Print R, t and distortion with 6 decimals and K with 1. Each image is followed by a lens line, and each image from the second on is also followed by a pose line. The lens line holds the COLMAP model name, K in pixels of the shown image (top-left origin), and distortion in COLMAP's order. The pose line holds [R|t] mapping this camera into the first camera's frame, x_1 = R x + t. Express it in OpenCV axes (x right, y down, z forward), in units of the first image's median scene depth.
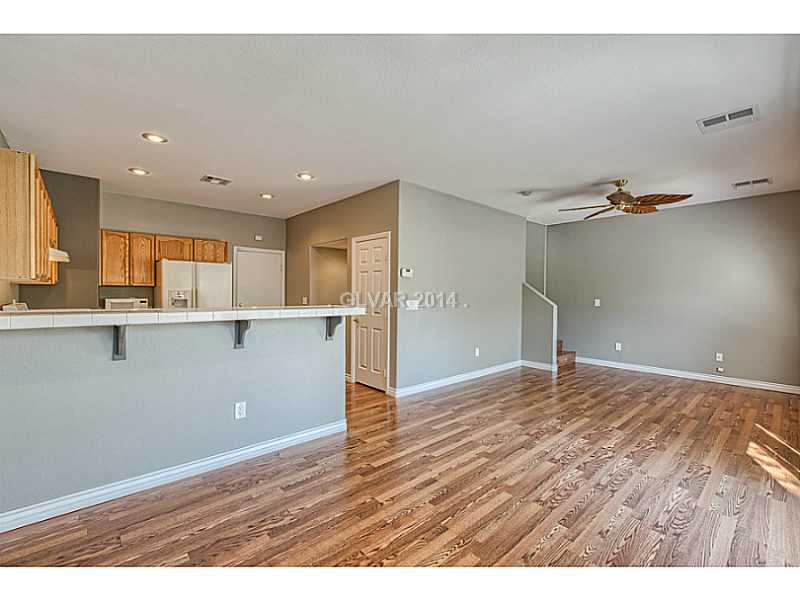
lens RADIAL K [[354.4, 0, 398.5], [0, 354.4, 297.0], [0, 0, 1]] dist [0.000772, -0.000553]
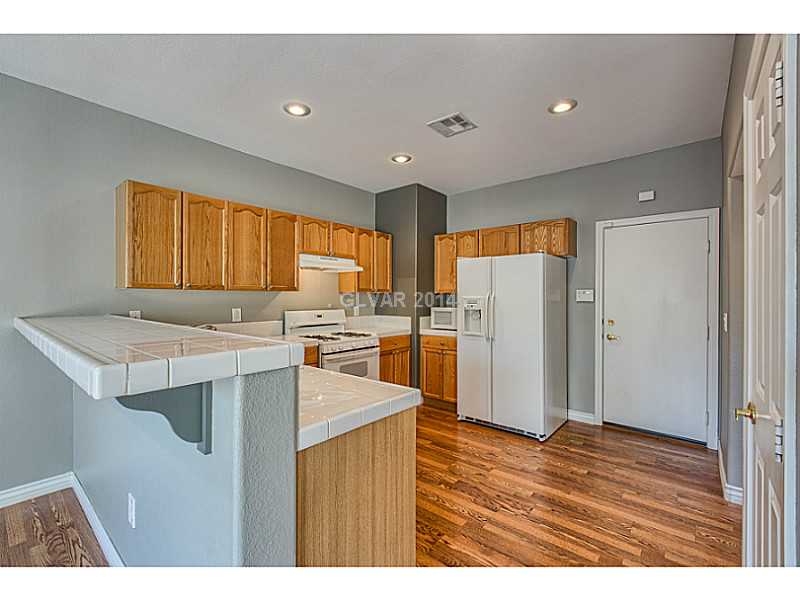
lens RADIAL K [[354.4, 0, 398.5], [0, 354.4, 297.0], [0, 0, 1]] dist [0.000772, -0.000553]
pose [[0.135252, -0.009553, -0.990765, 0.133128], [-0.011892, 0.999866, -0.011264, -0.013777], [0.990740, 0.013306, 0.135120, 1.057855]]
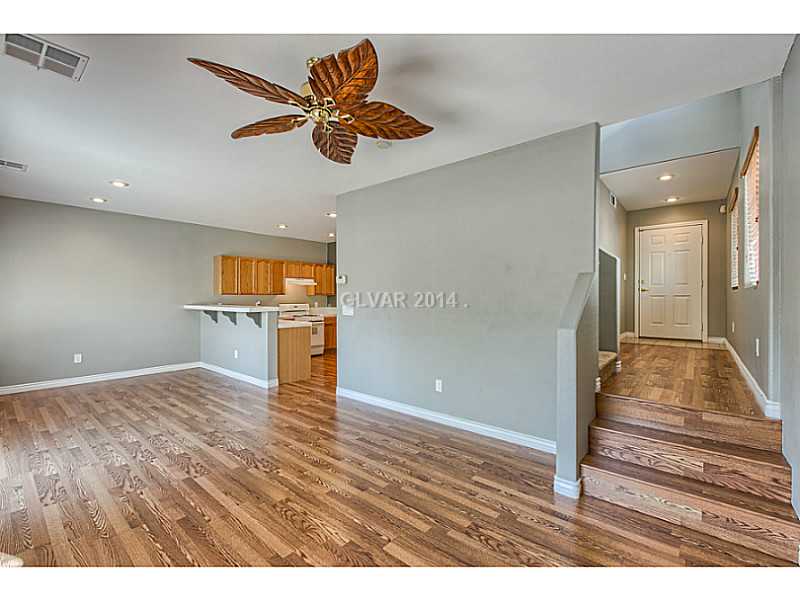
lens RADIAL K [[354.4, 0, 398.5], [0, 354.4, 297.0], [0, 0, 1]] dist [0.000772, -0.000553]
pose [[0.131968, -0.009200, -0.991211, 1.417785], [-0.011201, 0.999879, -0.010772, -0.009360], [0.991191, 0.012524, 0.131849, 1.329779]]
